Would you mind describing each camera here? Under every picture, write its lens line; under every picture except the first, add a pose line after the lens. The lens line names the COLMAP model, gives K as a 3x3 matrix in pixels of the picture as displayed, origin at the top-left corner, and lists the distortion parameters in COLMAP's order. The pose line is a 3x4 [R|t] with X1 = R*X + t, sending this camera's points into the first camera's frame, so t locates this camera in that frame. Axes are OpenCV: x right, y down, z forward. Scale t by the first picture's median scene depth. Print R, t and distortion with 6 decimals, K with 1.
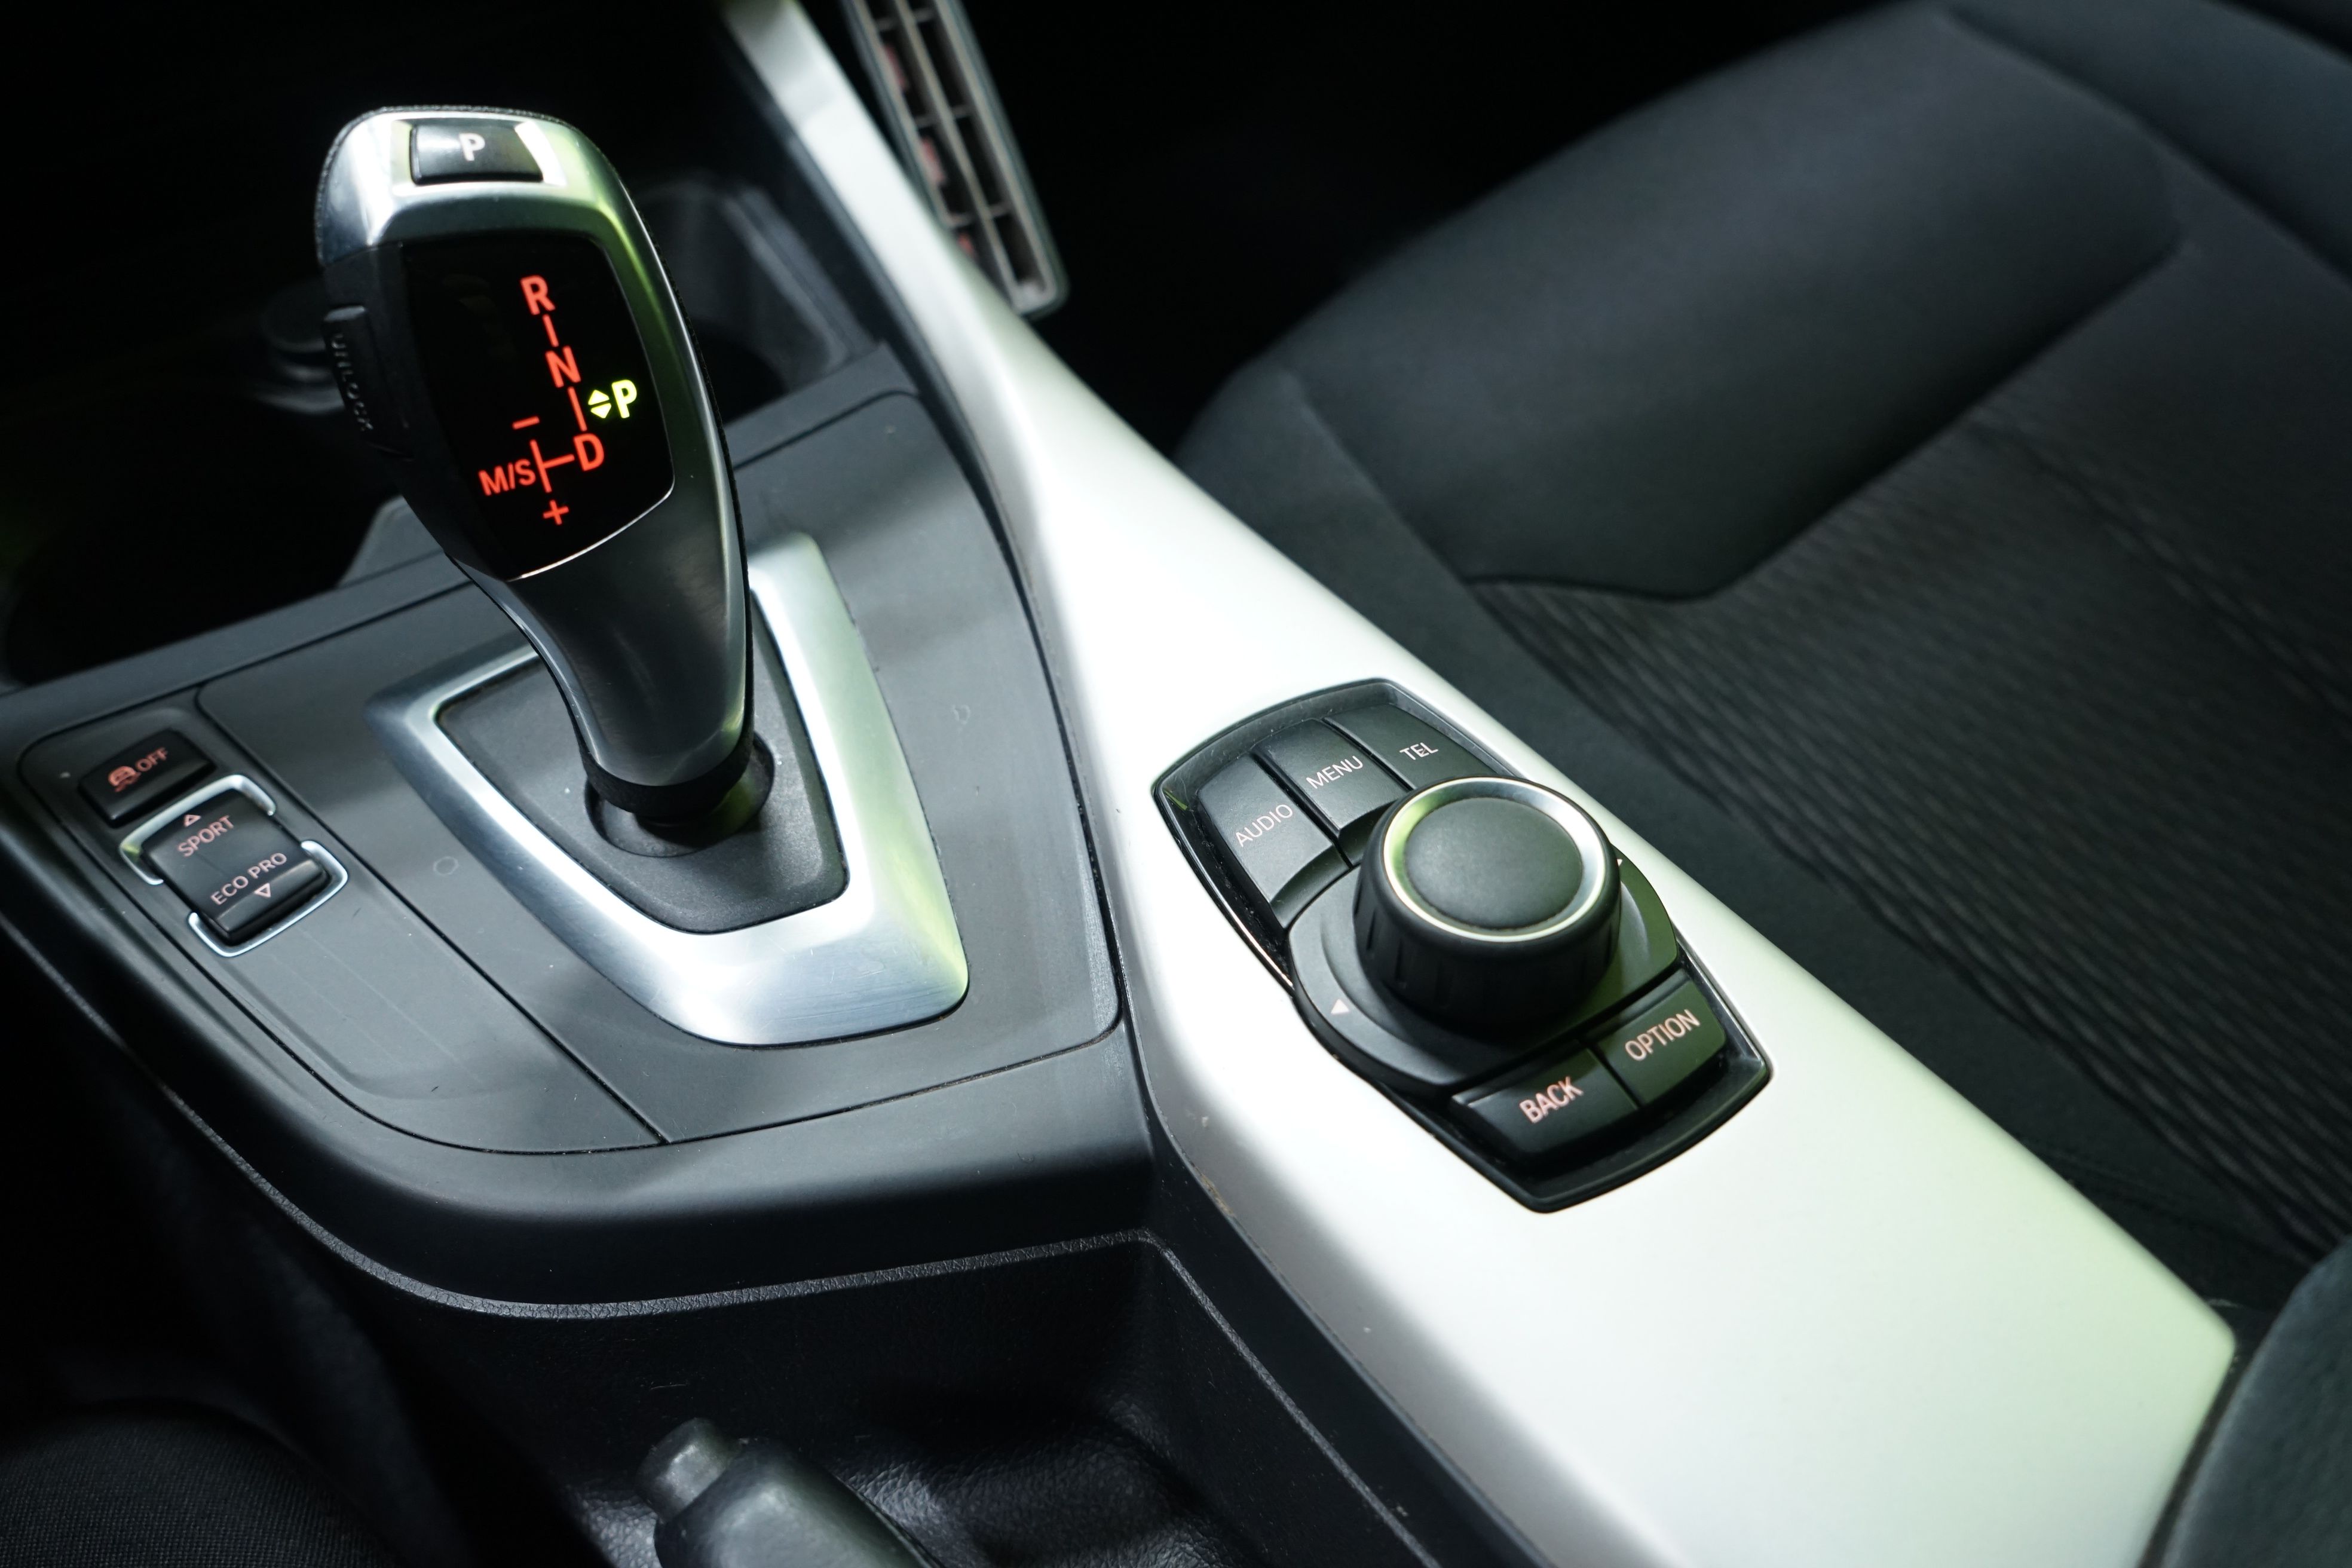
lens RADIAL K [[1945.1, 0, 1176.0], [0, 1945.1, 784.0], [0, 0, 1]] dist [0.000106, 0.000752]
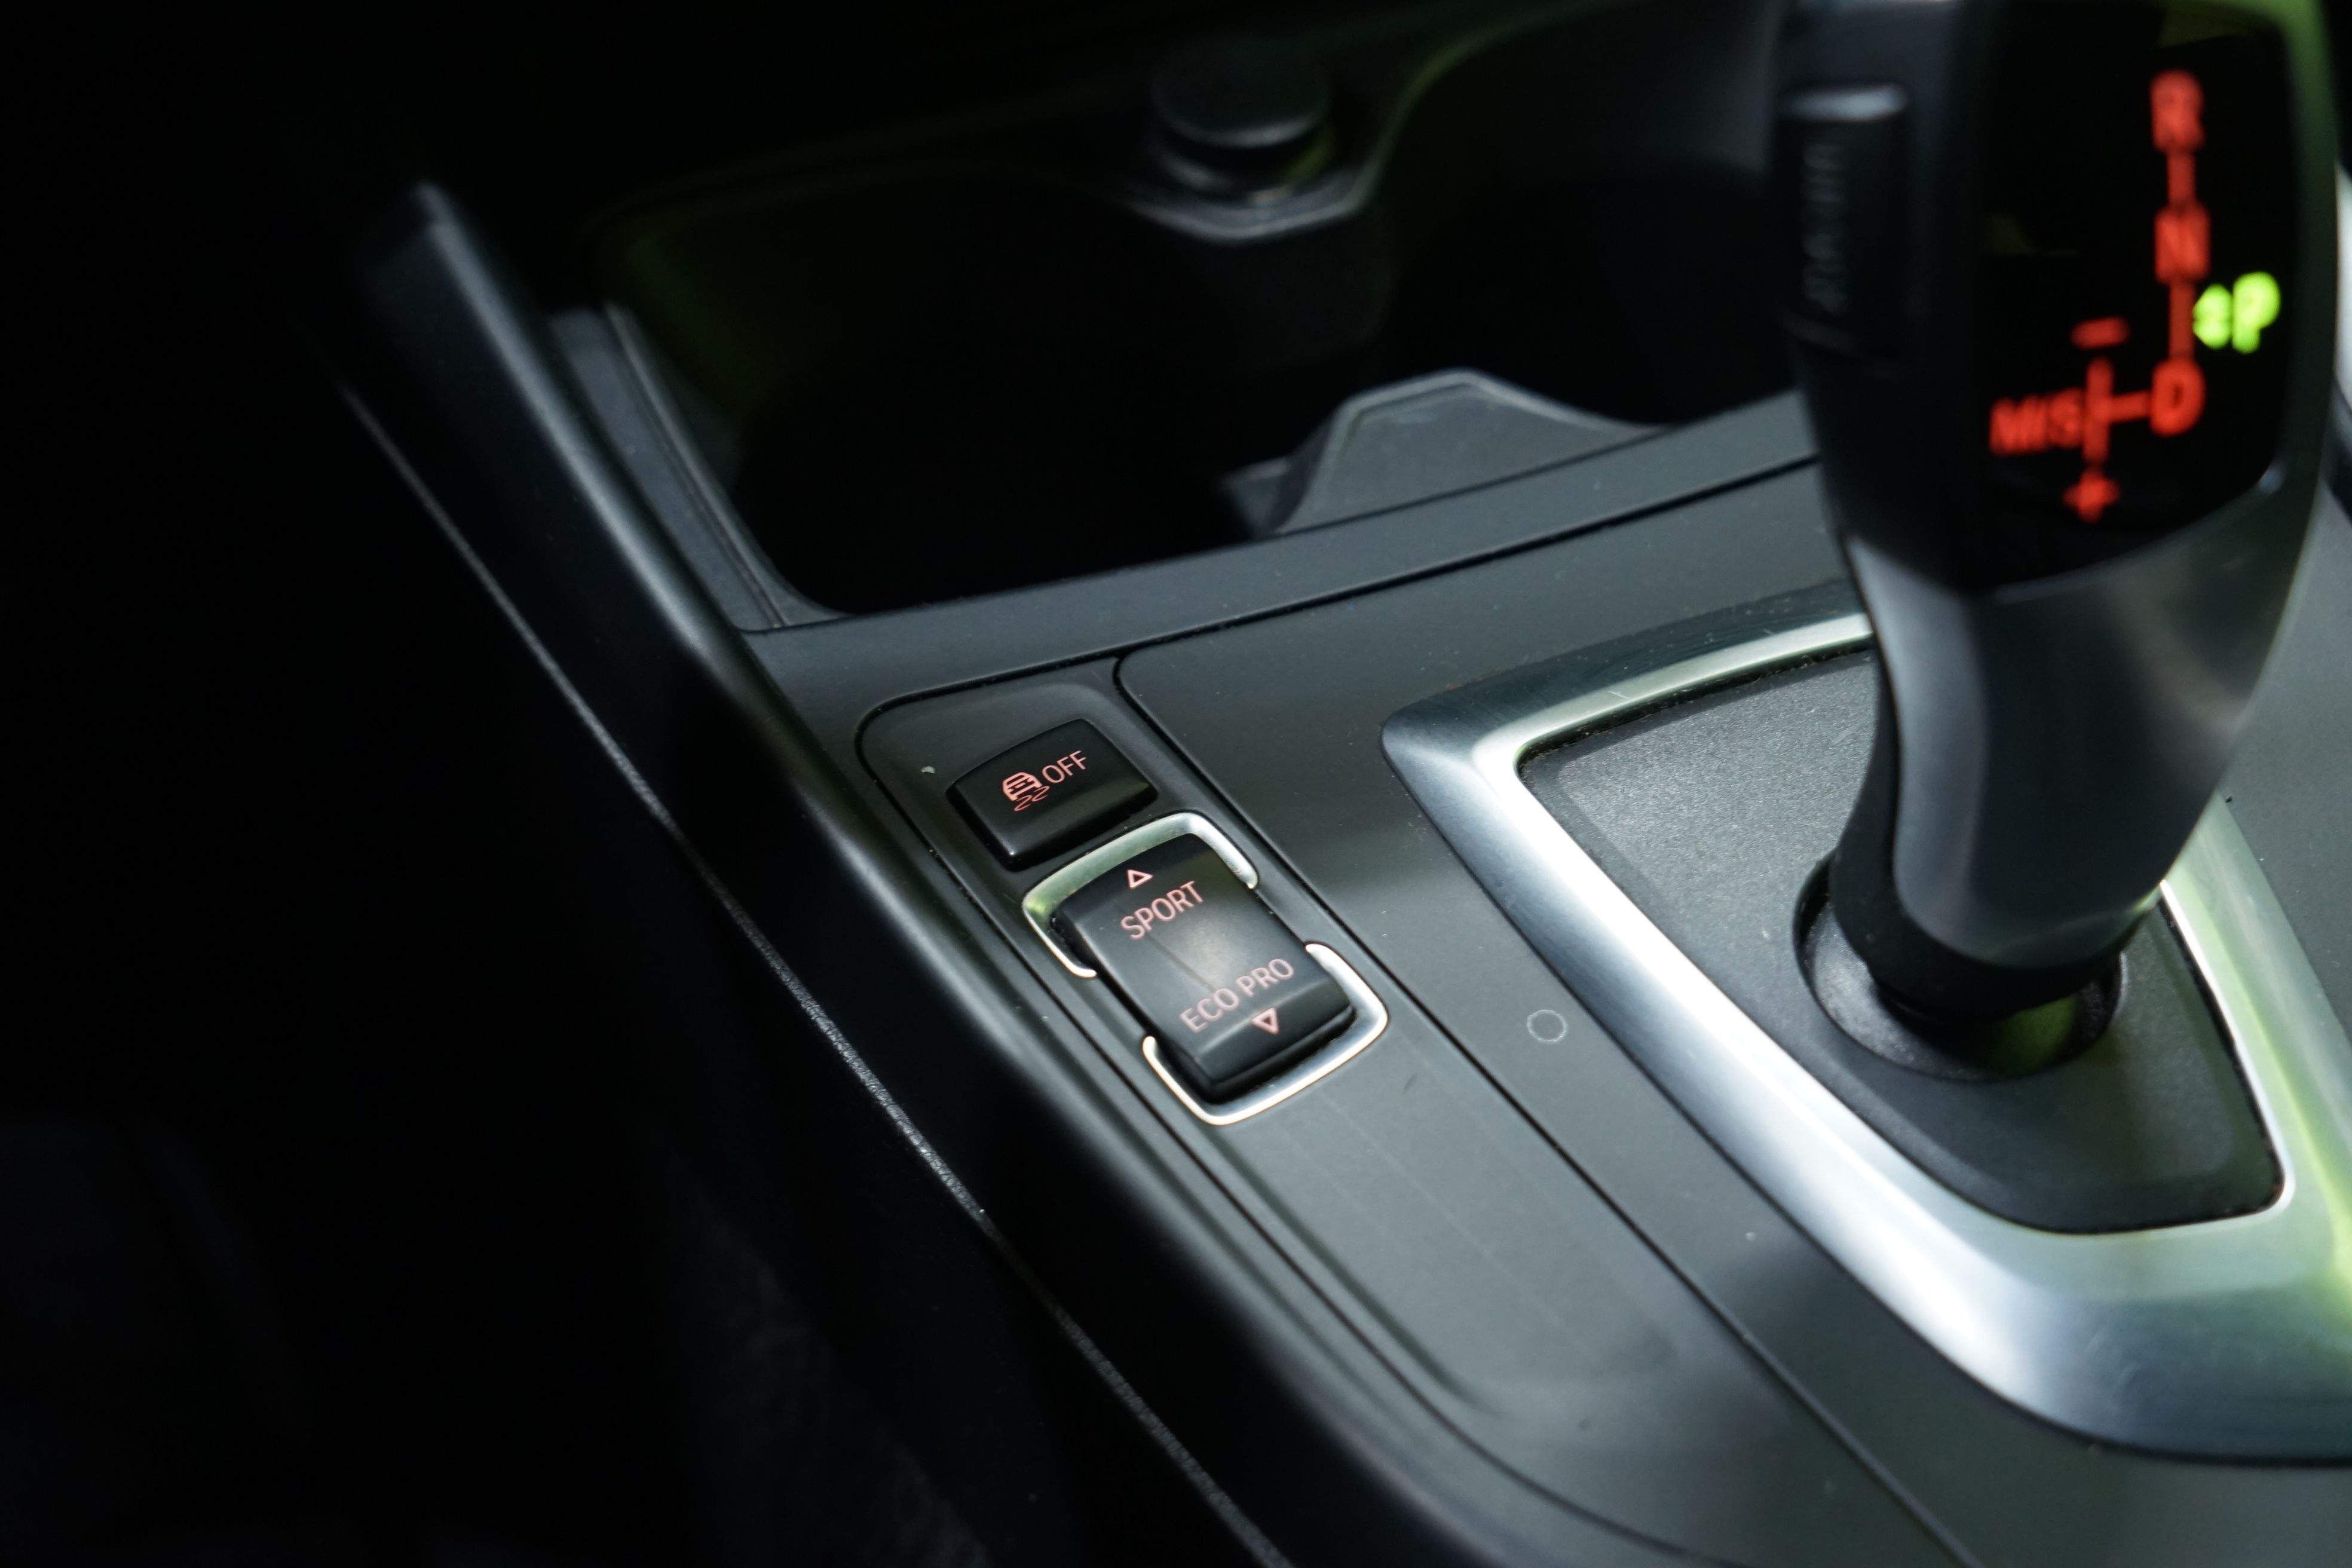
lens RADIAL K [[2706.3, 0, 1176.0], [0, 2706.3, 784.0], [0, 0, 1]] dist [-0.004148, -0.021991]
pose [[0.976609, 0.158444, -0.145363, -0.379754], [-0.161265, 0.986881, -0.007755, -0.006448], [0.142227, 0.031016, 0.989348, 0.158377]]
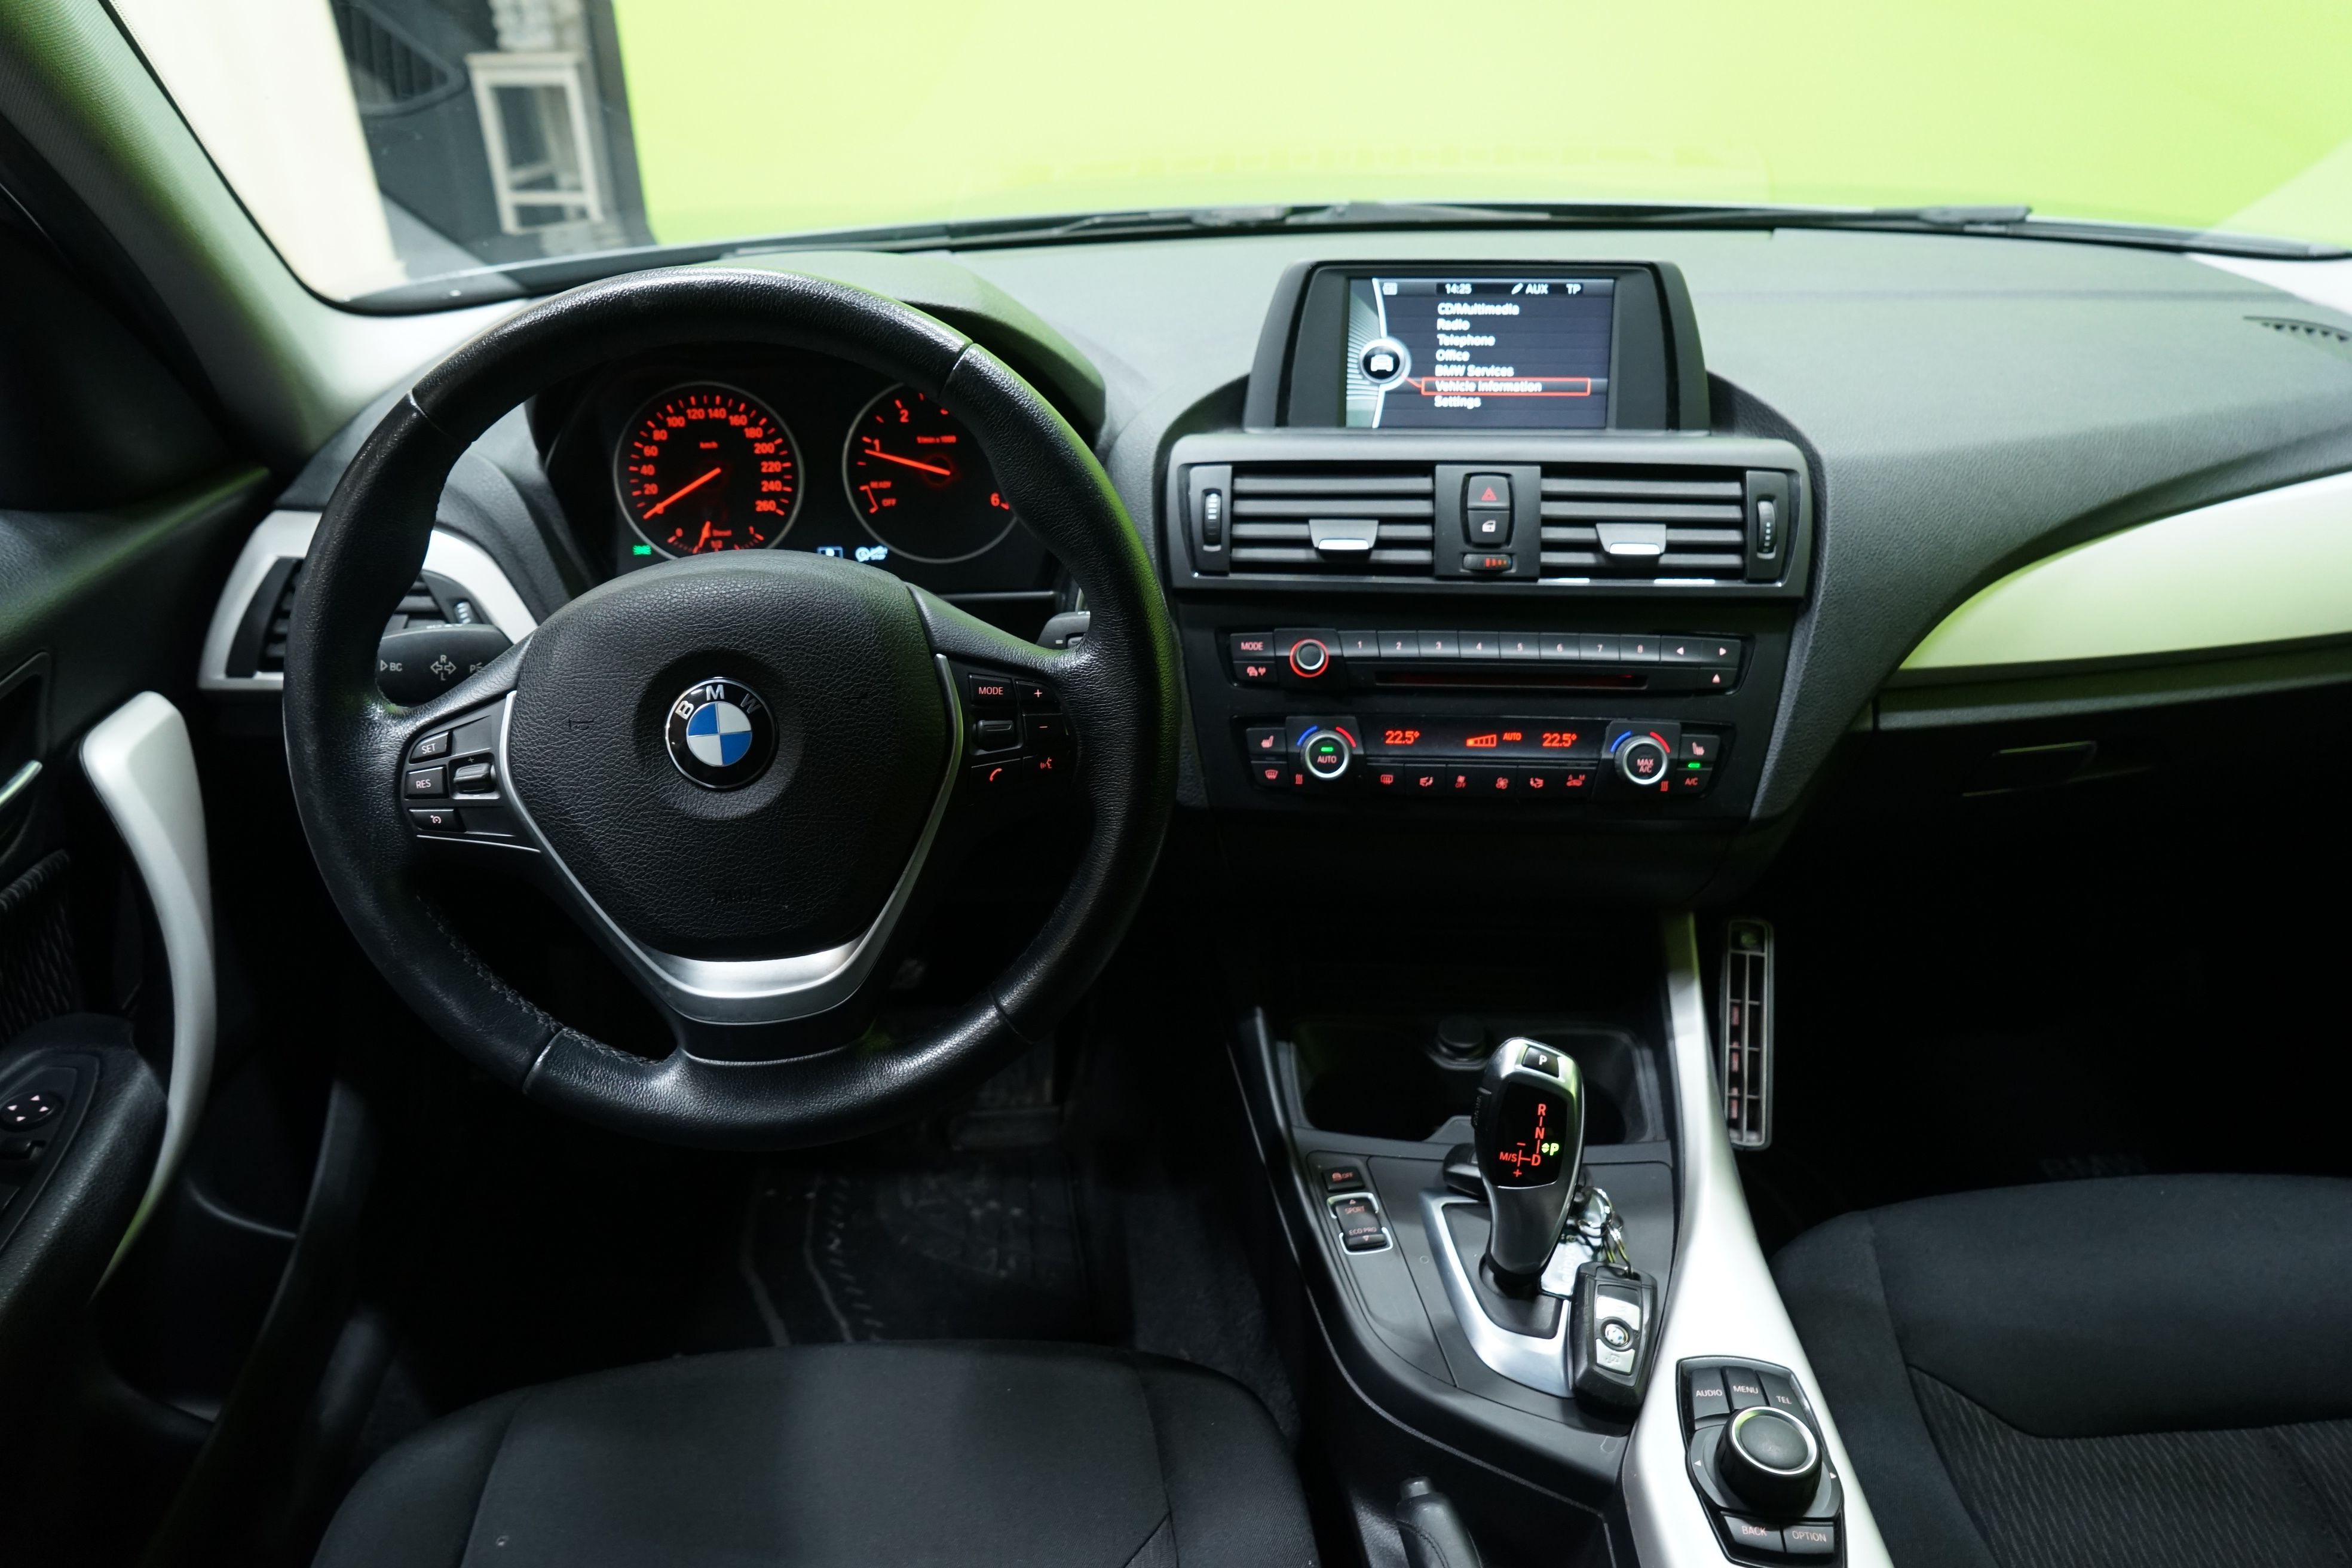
lens RADIAL K [[1671.2, 0, 1176.0], [0, 1671.2, 784.0], [0, 0, 1]] dist [-0.001366, 0.000385]
pose [[0.801019, 0.329636, -0.499709, 0.308205], [-0.461640, 0.871577, -0.165053, 0.008109], [0.381127, 0.362896, 0.850323, -1.409948]]
